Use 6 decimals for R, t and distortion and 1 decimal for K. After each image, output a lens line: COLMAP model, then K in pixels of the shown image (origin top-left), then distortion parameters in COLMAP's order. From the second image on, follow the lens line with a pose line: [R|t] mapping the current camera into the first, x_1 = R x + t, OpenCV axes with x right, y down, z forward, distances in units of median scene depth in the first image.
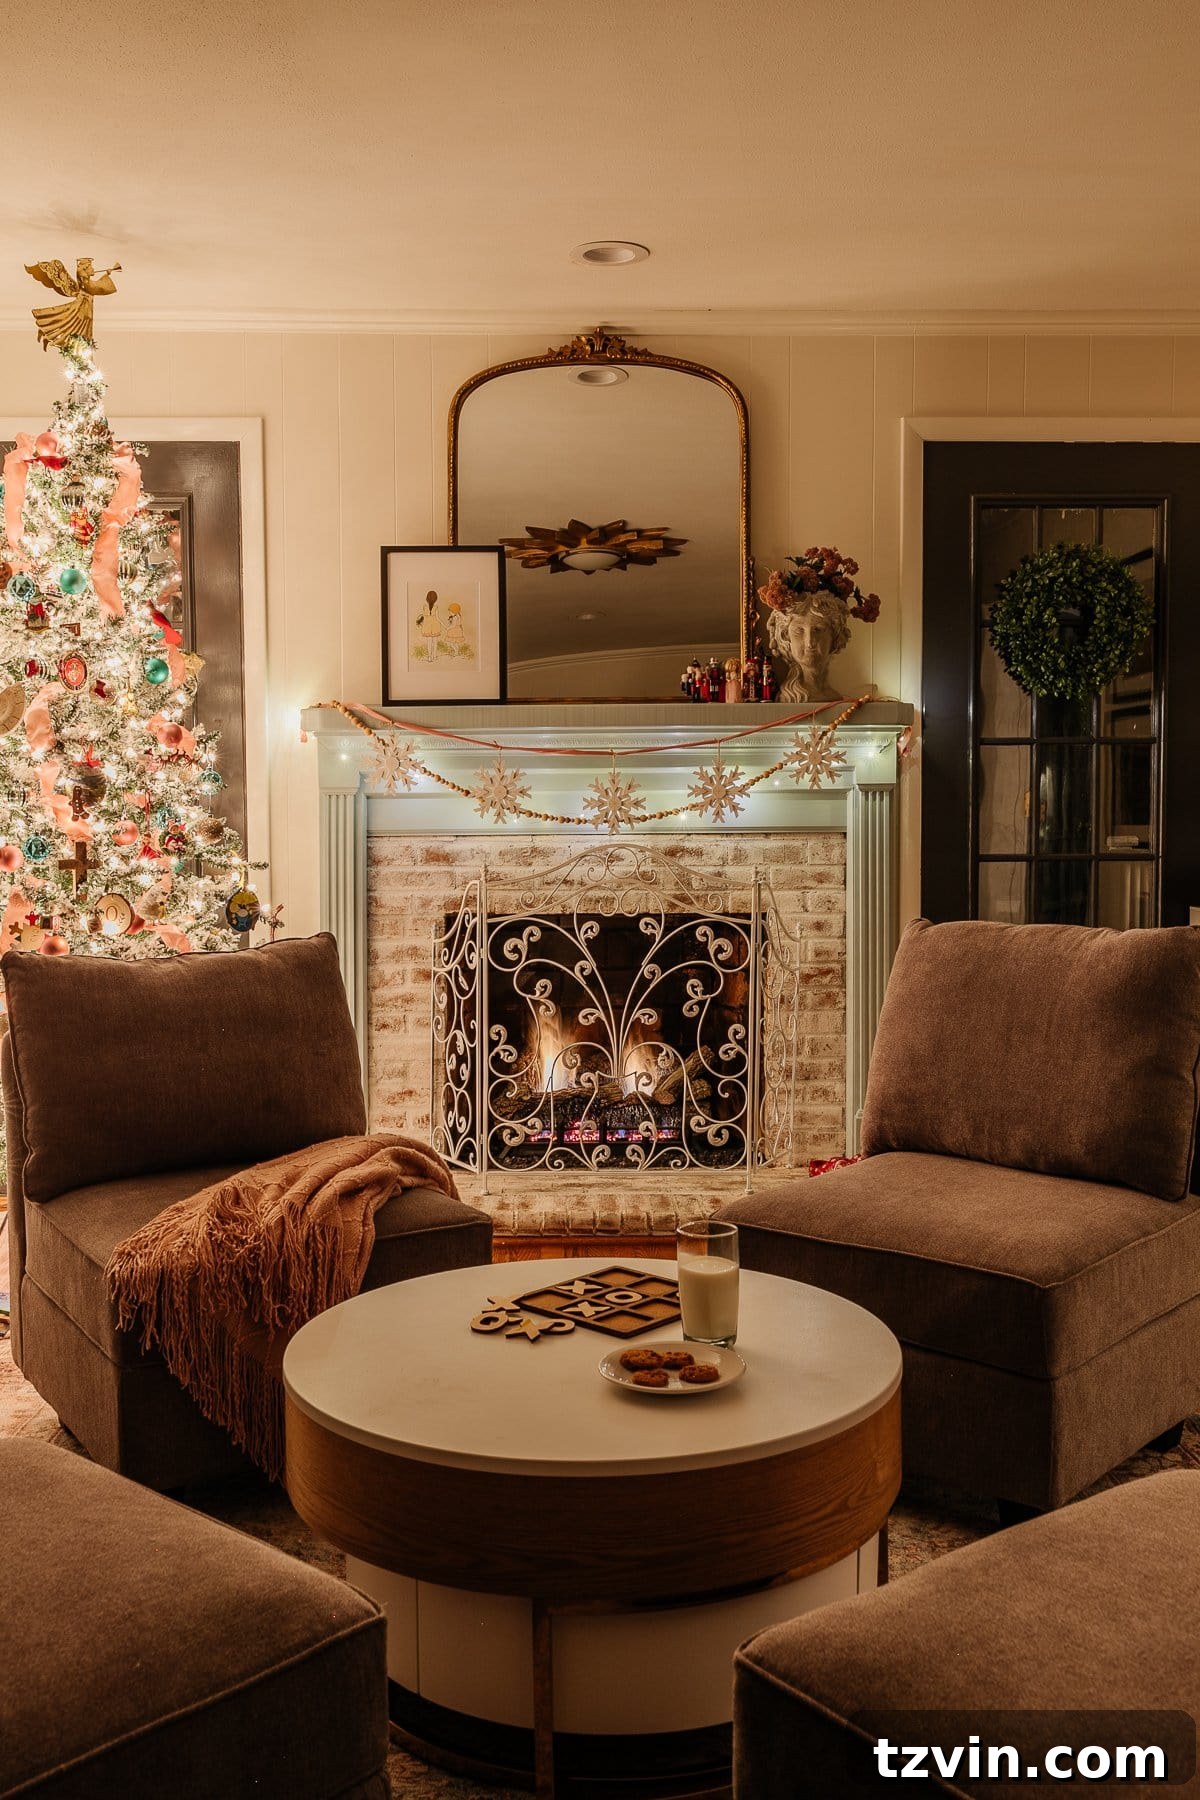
lens RADIAL K [[1700.6, 0, 616.7], [0, 1700.6, 902.9], [0, 0, 1]] dist [0.009021, 0.000000]
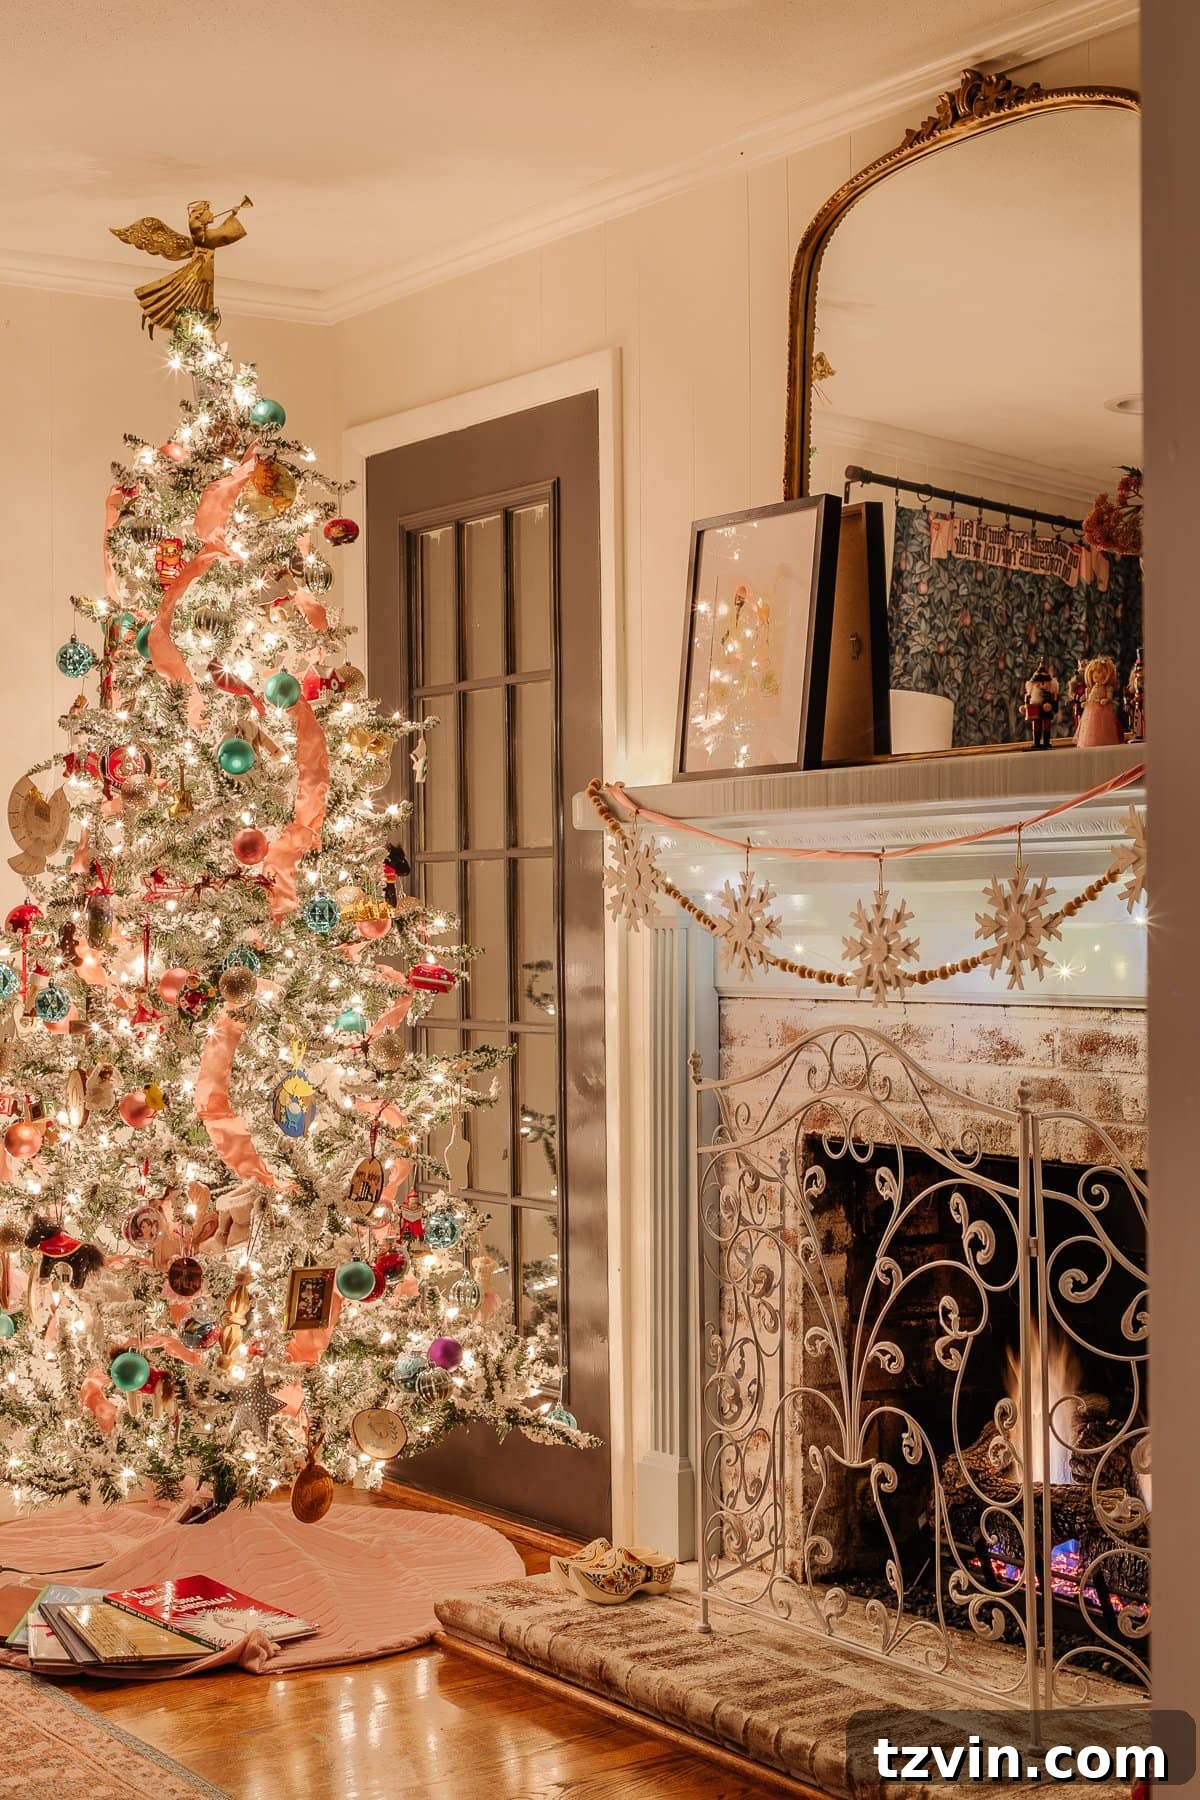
lens RADIAL K [[2646.6, 0, 595.3], [0, 2646.6, 899.3], [0, 0, 1]] dist [0.012659, 0.000000]
pose [[0.550735, -0.003880, -0.834671, 0.643617], [-0.046948, 0.998262, -0.035617, -0.039990], [0.833359, 0.058802, 0.549595, 0.465653]]
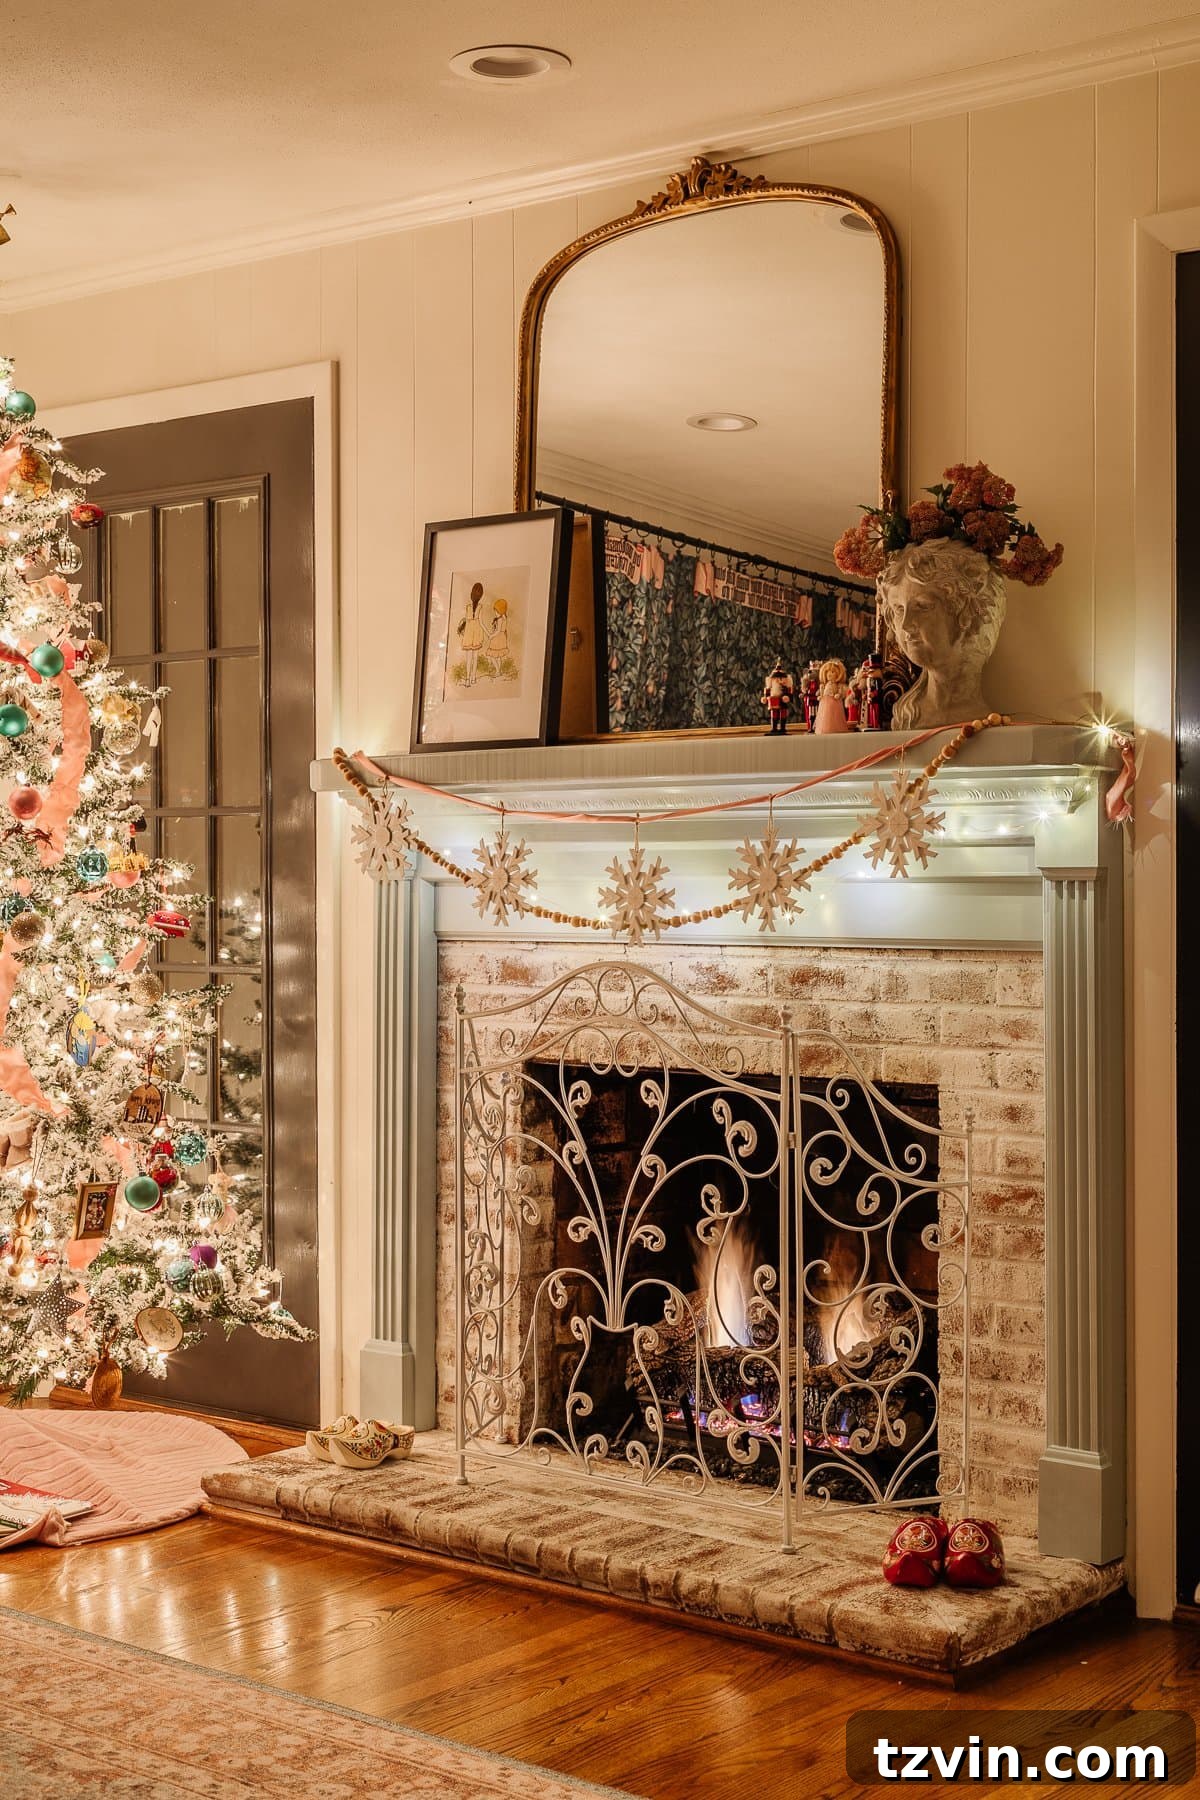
lens RADIAL K [[2646.6, 0, 607.8], [0, 2646.6, 902.9], [0, 0, 1]] dist [0.012659, 0.000000]
pose [[0.753658, 0.013402, -0.657130, 0.640932], [-0.043560, 0.998612, -0.029592, -0.026651], [0.655822, 0.050927, 0.753196, 0.246138]]
